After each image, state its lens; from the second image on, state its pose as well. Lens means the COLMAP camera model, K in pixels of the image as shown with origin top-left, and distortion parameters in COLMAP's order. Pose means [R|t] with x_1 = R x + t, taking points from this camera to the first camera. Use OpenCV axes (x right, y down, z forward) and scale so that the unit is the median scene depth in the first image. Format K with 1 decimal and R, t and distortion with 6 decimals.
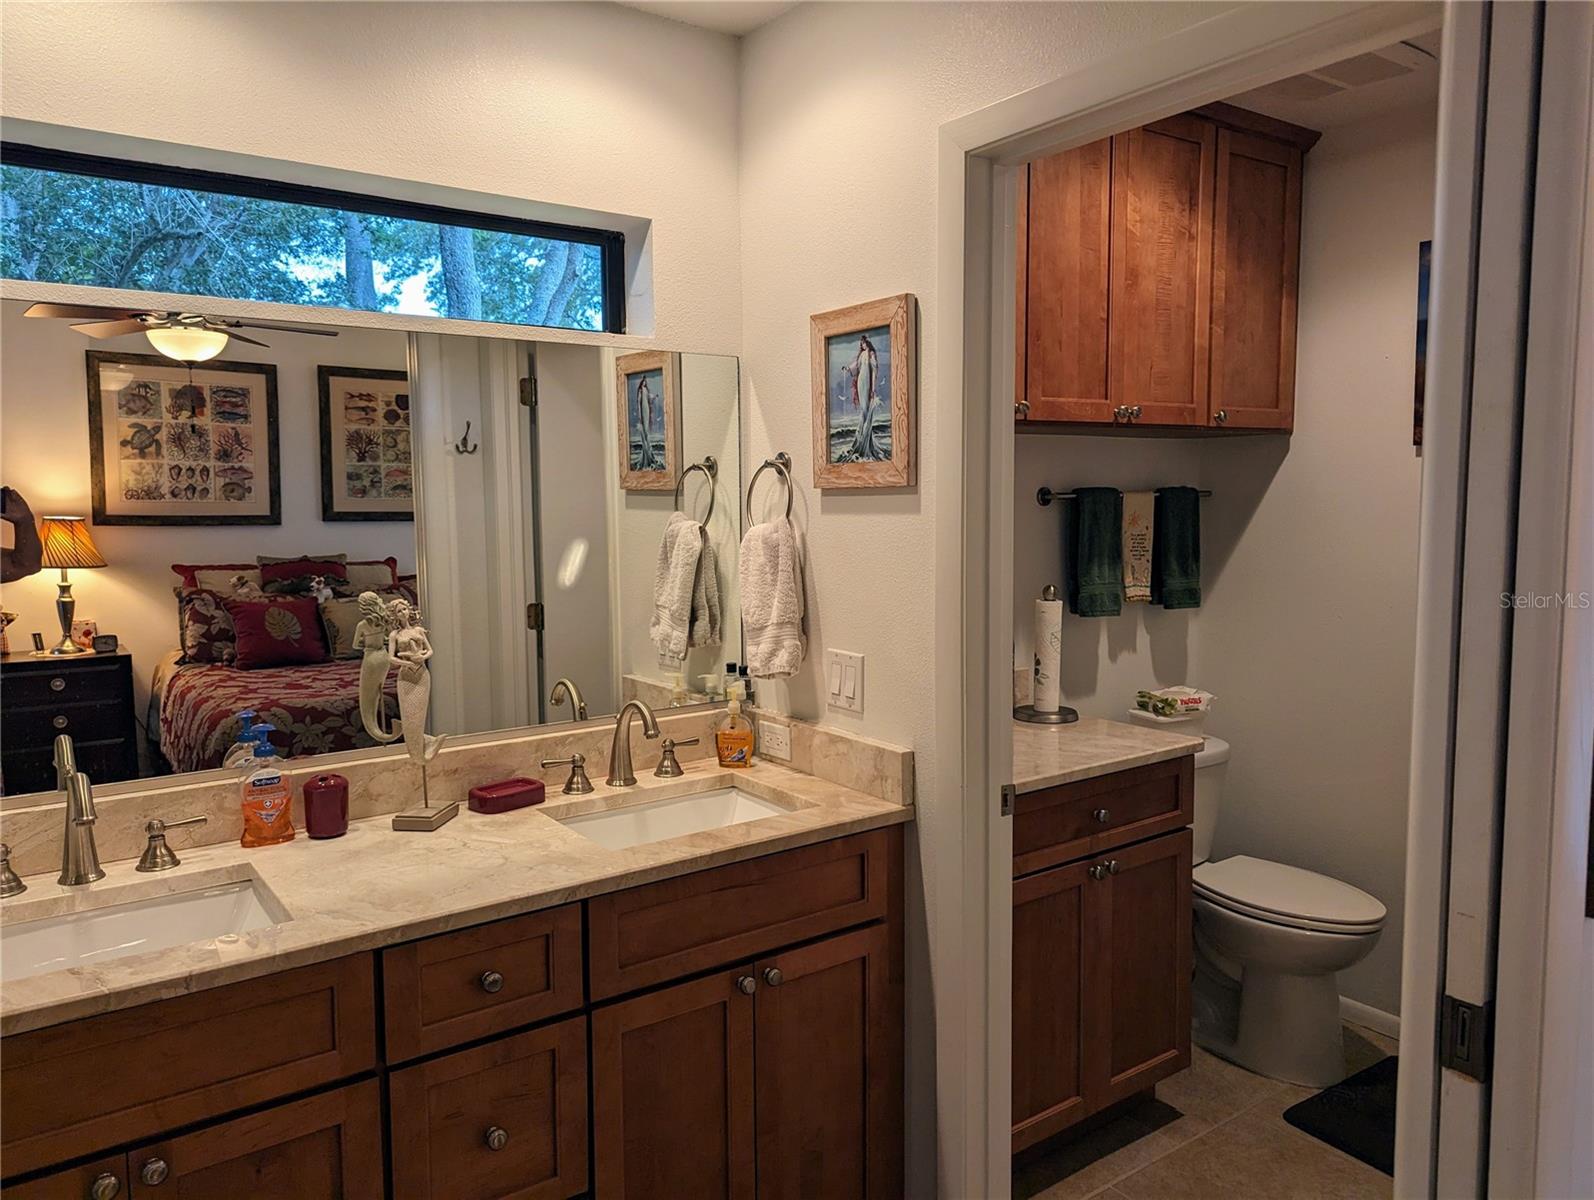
lens RADIAL K [[1127.7, 0, 788.4], [0, 1127.7, 594.6], [0, 0, 1]] dist [0.051089, -0.046478]
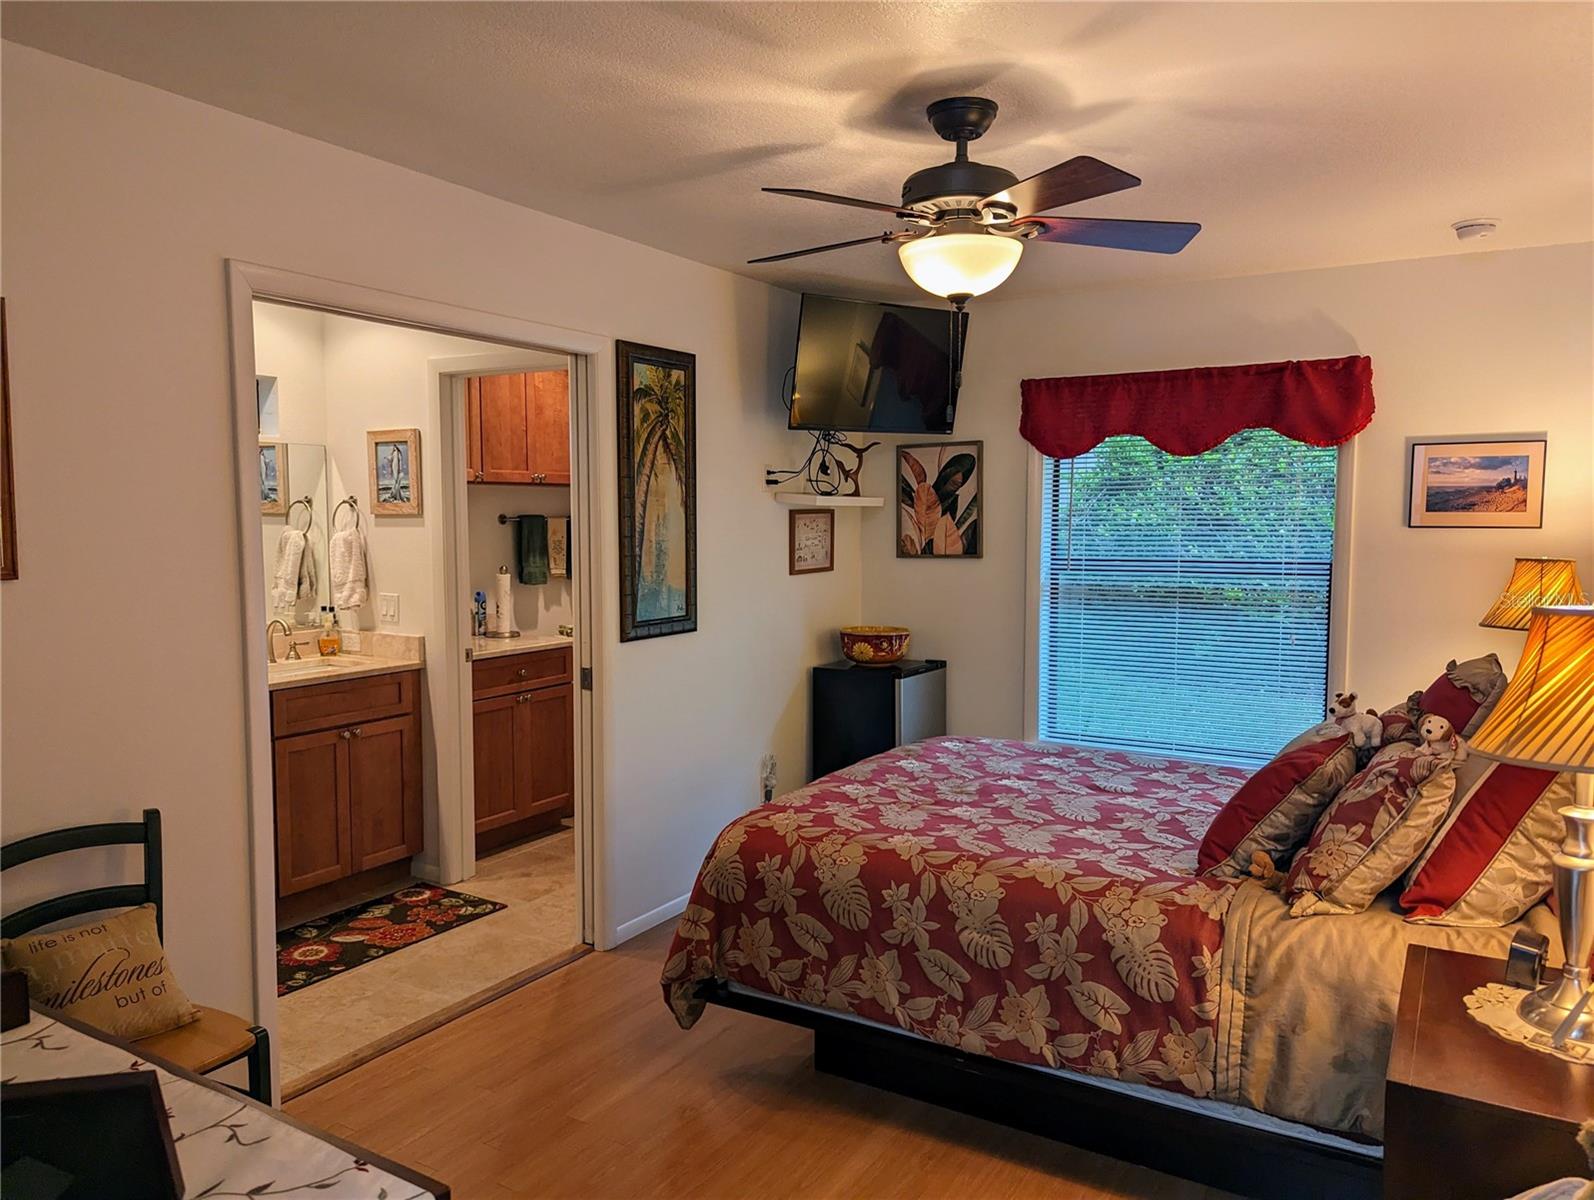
lens RADIAL K [[1127.7, 0, 814.1], [0, 1127.7, 601.8], [0, 0, 1]] dist [0.051089, -0.046478]
pose [[0.914783, -0.020619, 0.403418, -0.063467], [0.025221, 0.999663, -0.006097, 0.081623], [-0.403157, 0.015752, 0.914995, -1.014105]]
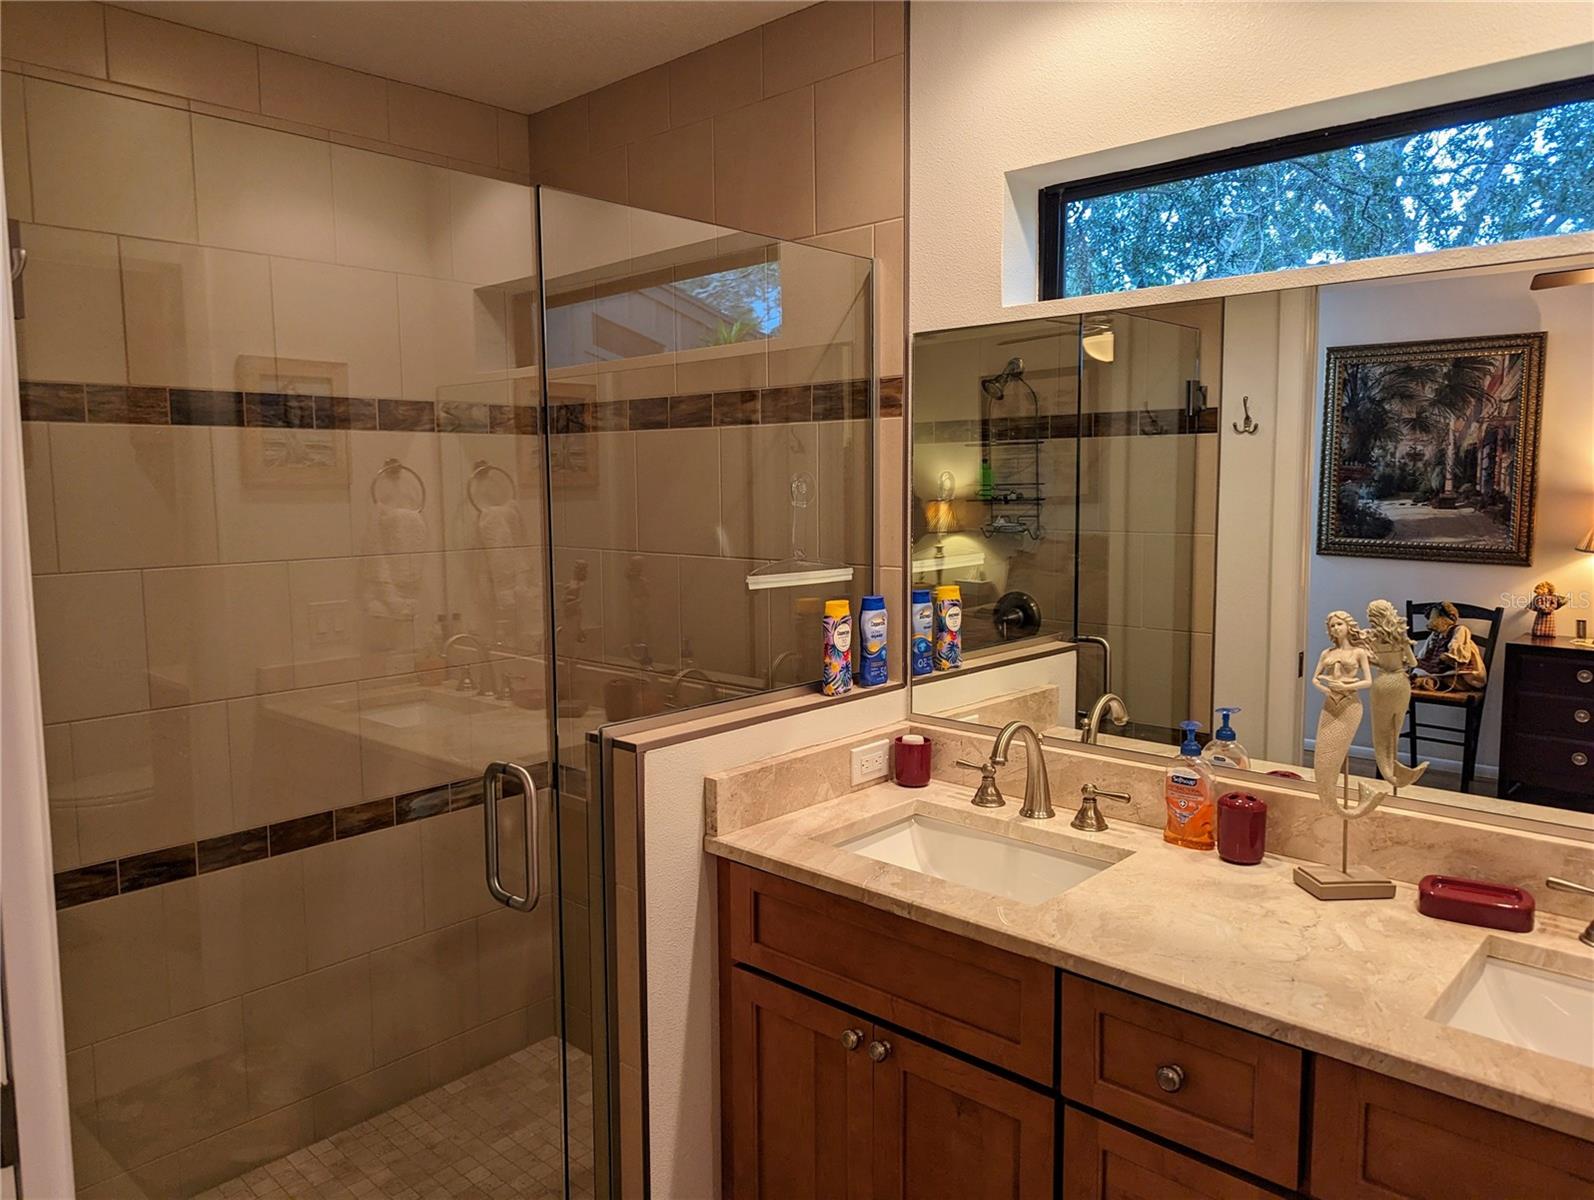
lens RADIAL K [[1127.7, 0, 801.5], [0, 1127.7, 616.6], [0, 0, 1]] dist [0.051089, -0.046478]
pose [[0.207453, 0.126705, -0.970005, 1.038928], [-0.088091, 0.989968, 0.110473, -0.134981], [0.974271, 0.062531, 0.216533, 1.270951]]
